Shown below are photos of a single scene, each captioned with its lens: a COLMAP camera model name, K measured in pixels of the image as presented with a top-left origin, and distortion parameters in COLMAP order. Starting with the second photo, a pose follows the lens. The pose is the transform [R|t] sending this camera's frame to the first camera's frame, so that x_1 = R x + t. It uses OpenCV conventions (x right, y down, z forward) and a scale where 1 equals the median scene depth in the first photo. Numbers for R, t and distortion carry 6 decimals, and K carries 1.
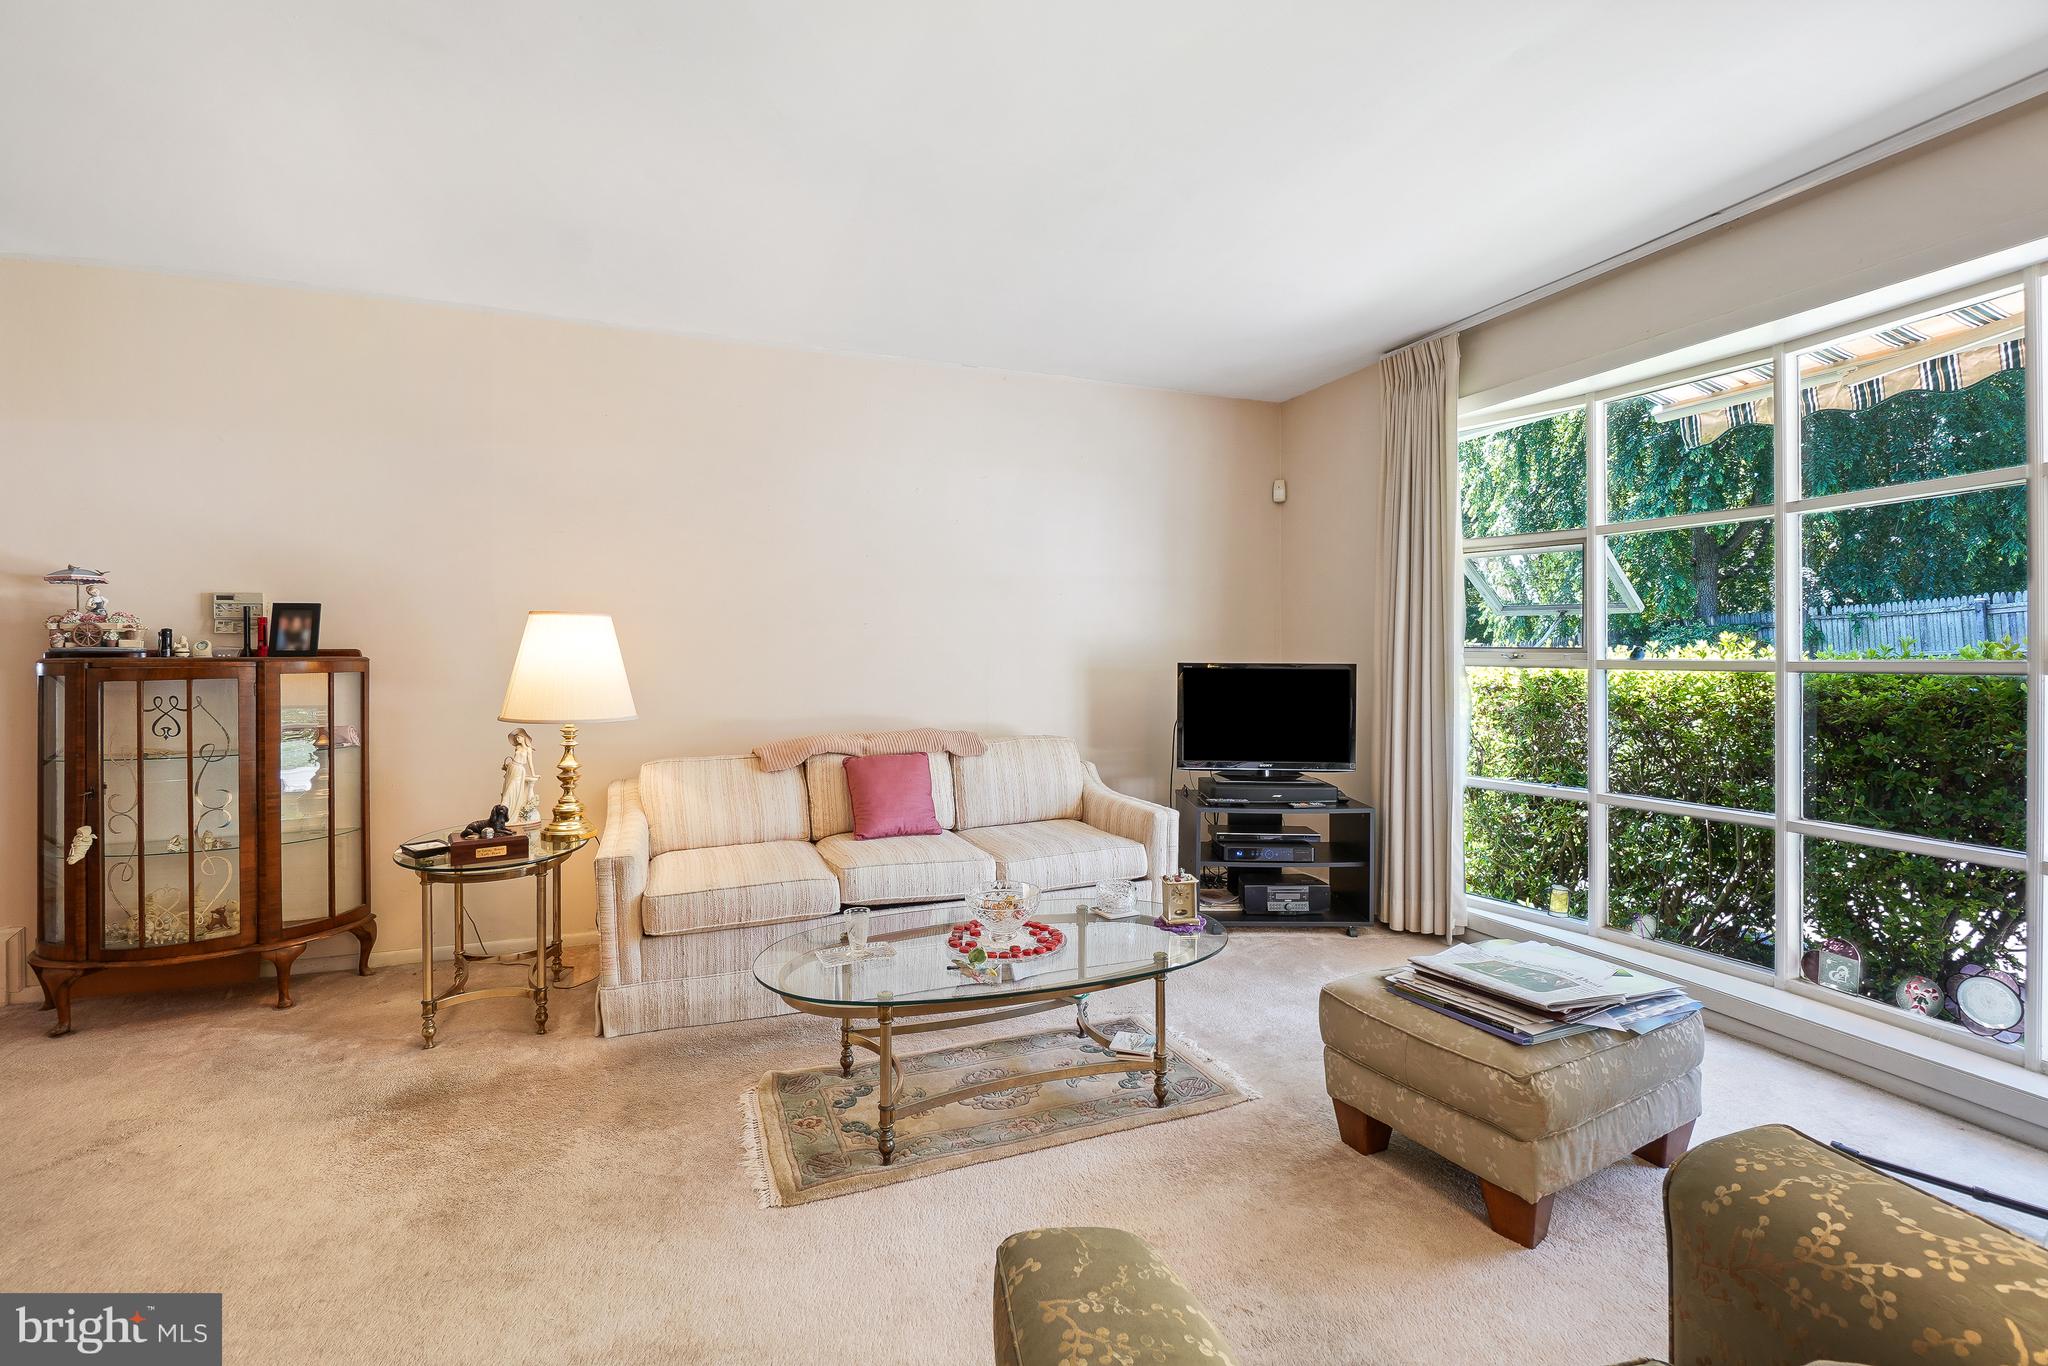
lens RADIAL K [[905.0, 0, 1024.4], [0, 905.0, 690.6], [0, 0, 1]] dist [-0.000997, -0.000043]
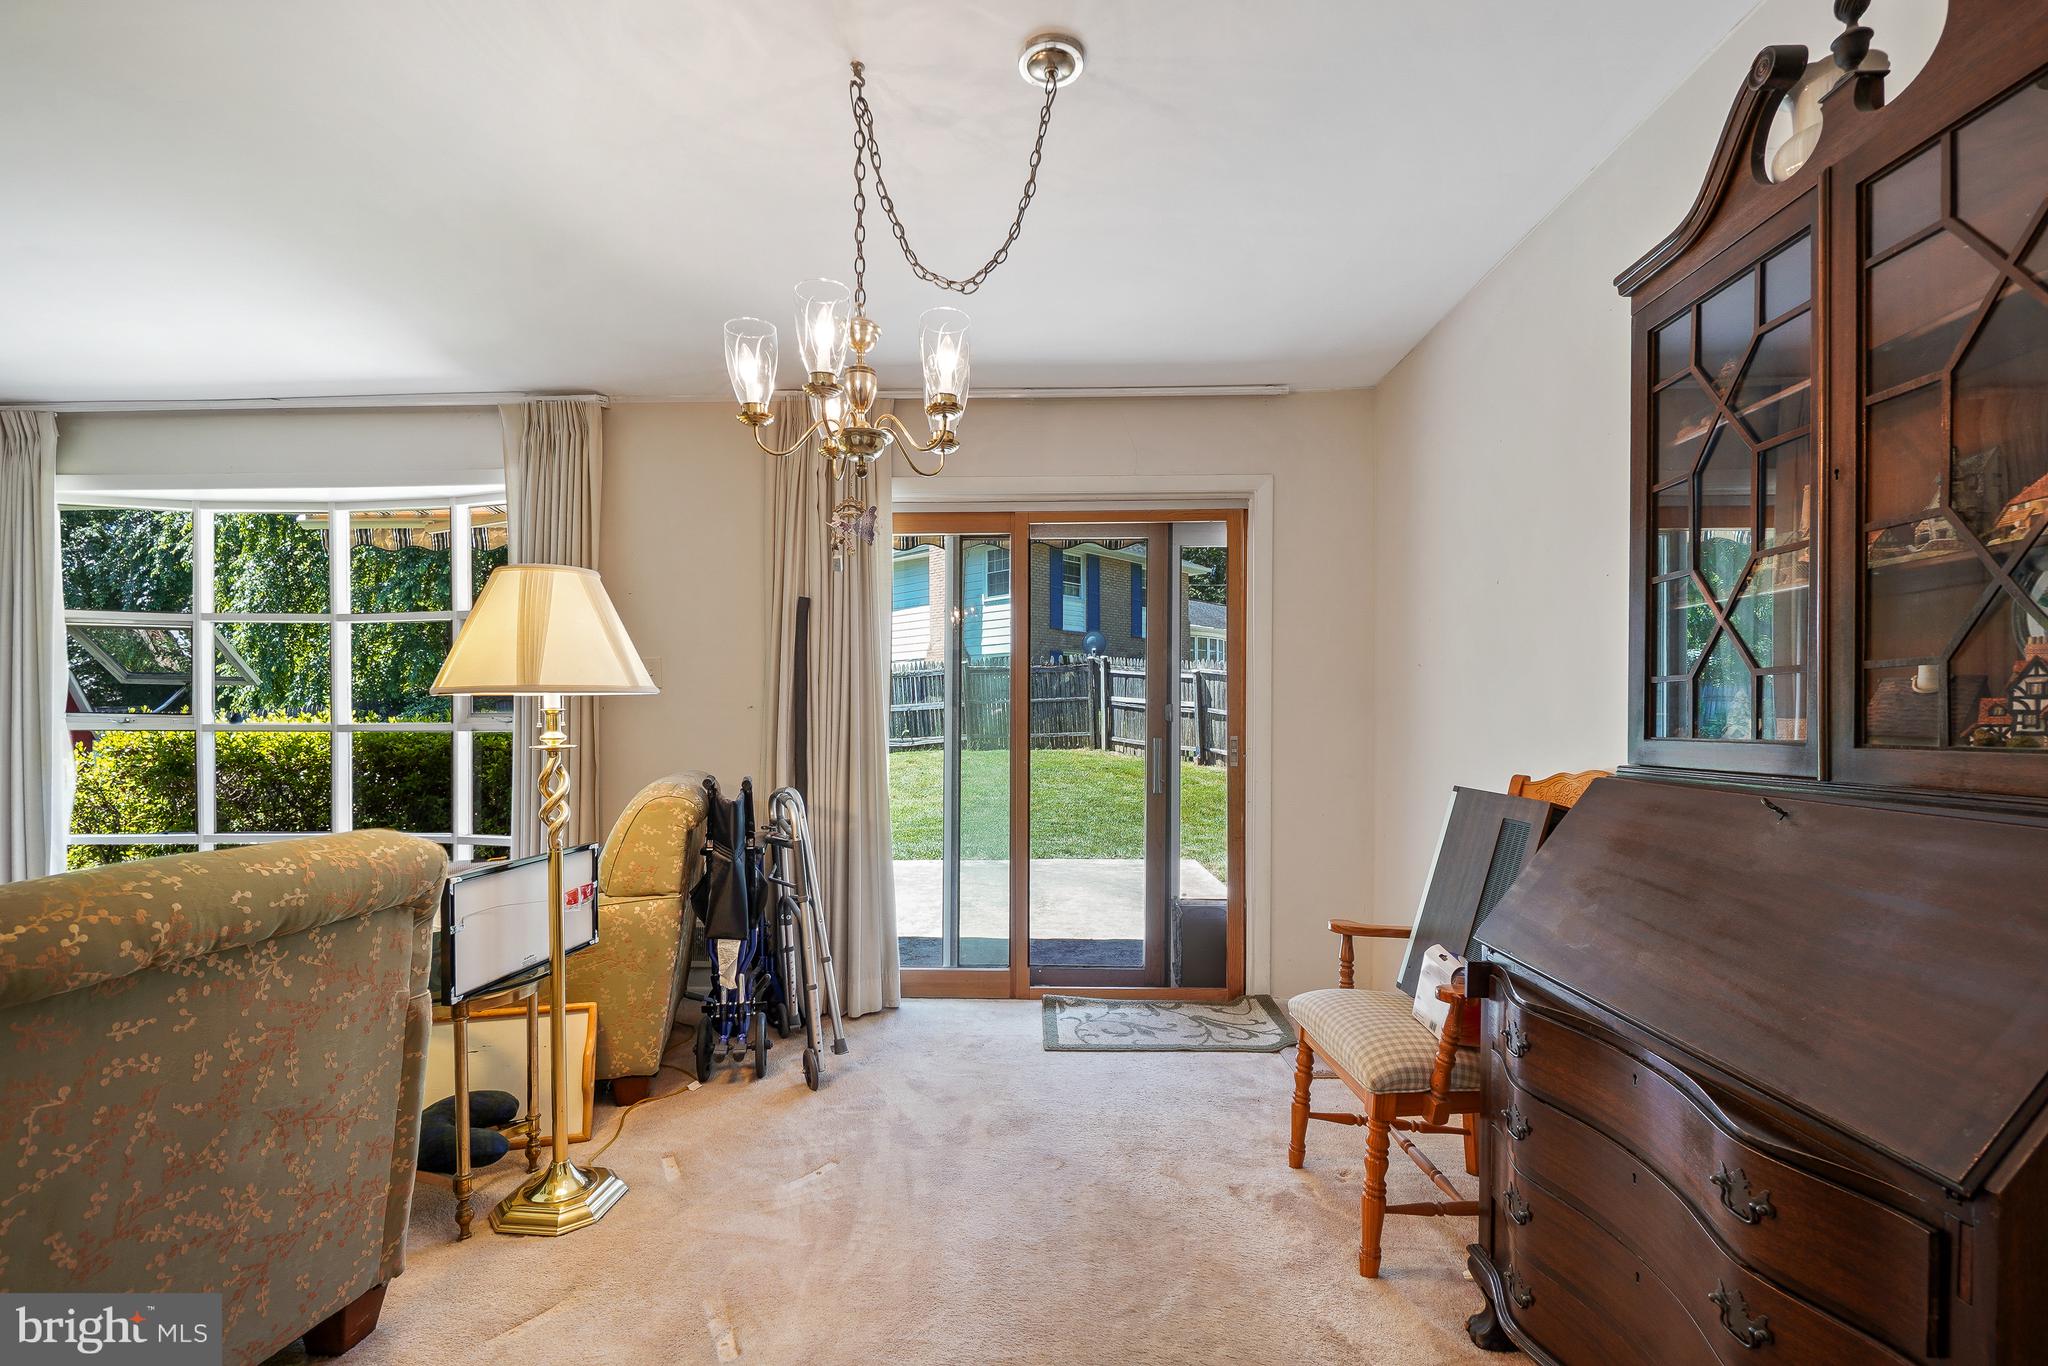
lens RADIAL K [[905.0, 0, 1024.4], [0, 905.0, 690.6], [0, 0, 1]] dist [-0.000997, -0.000043]
pose [[0.393844, 0.031615, 0.918634, -0.033183], [0.036310, 0.998093, -0.049917, 0.020556], [-0.918460, 0.053016, 0.391945, -0.431368]]
